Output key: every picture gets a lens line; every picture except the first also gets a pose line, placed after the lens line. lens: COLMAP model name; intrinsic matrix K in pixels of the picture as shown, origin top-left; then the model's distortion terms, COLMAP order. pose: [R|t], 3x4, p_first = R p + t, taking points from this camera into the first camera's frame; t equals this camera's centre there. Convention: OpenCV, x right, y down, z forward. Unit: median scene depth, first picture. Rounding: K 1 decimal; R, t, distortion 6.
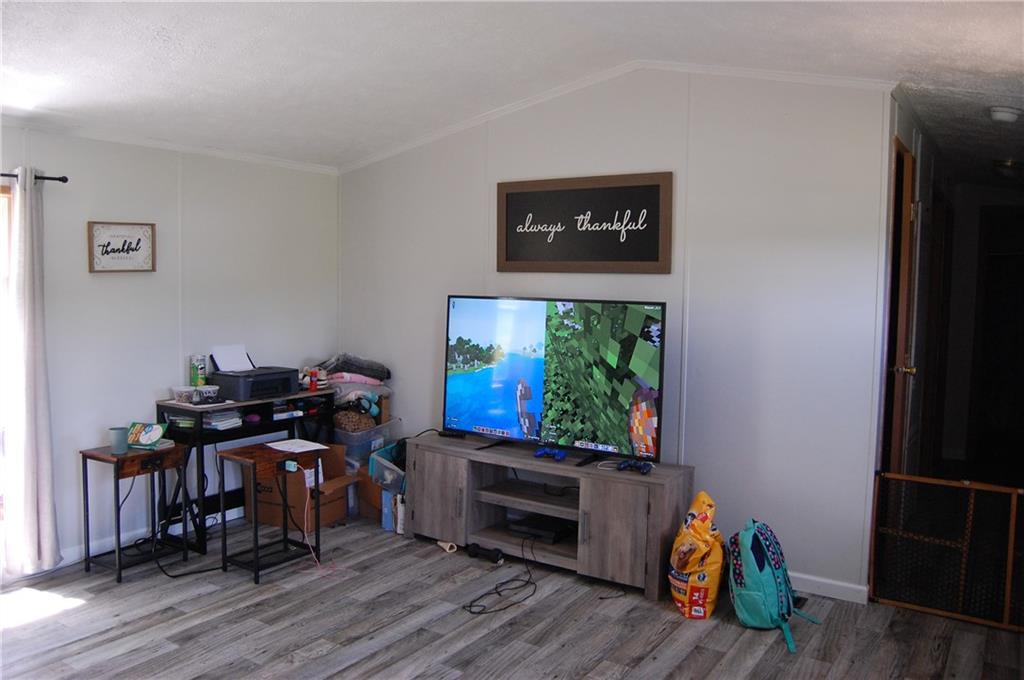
lens RADIAL K [[791.6, 0, 516.5], [0, 791.6, 338.3], [0, 0, 1]] dist [-0.094295, 0.036049]
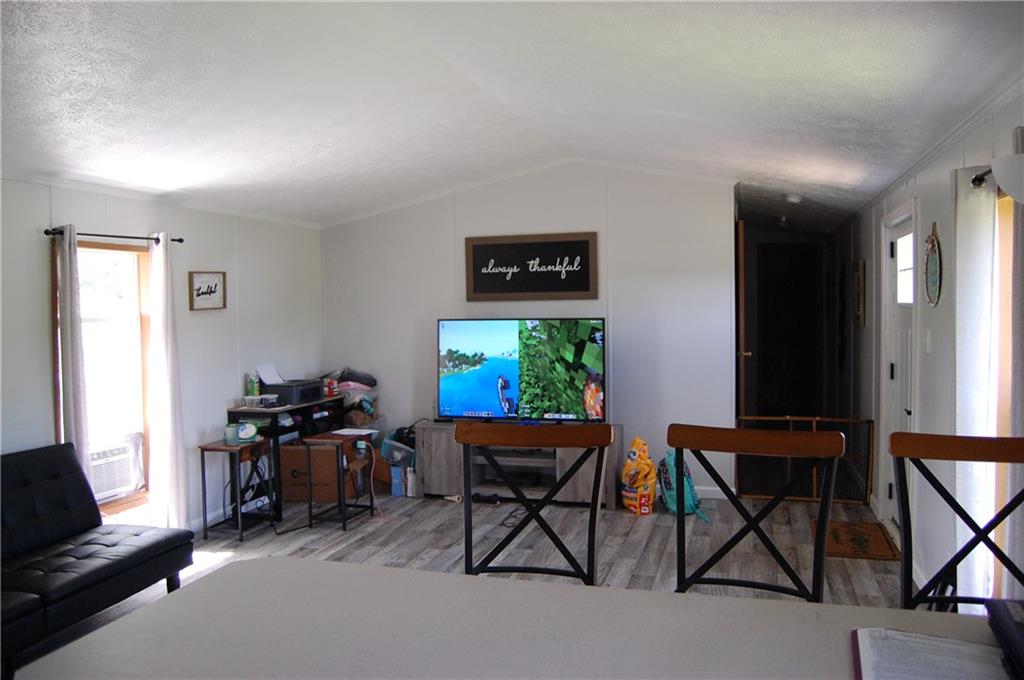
lens RADIAL K [[791.6, 0, 513.4], [0, 791.6, 337.7], [0, 0, 1]] dist [-0.094295, 0.036049]
pose [[0.957325, -0.043152, 0.285773, -0.401870], [0.052616, 0.998289, -0.025518, 0.022404], [-0.284183, 0.039465, 0.957958, -0.407884]]
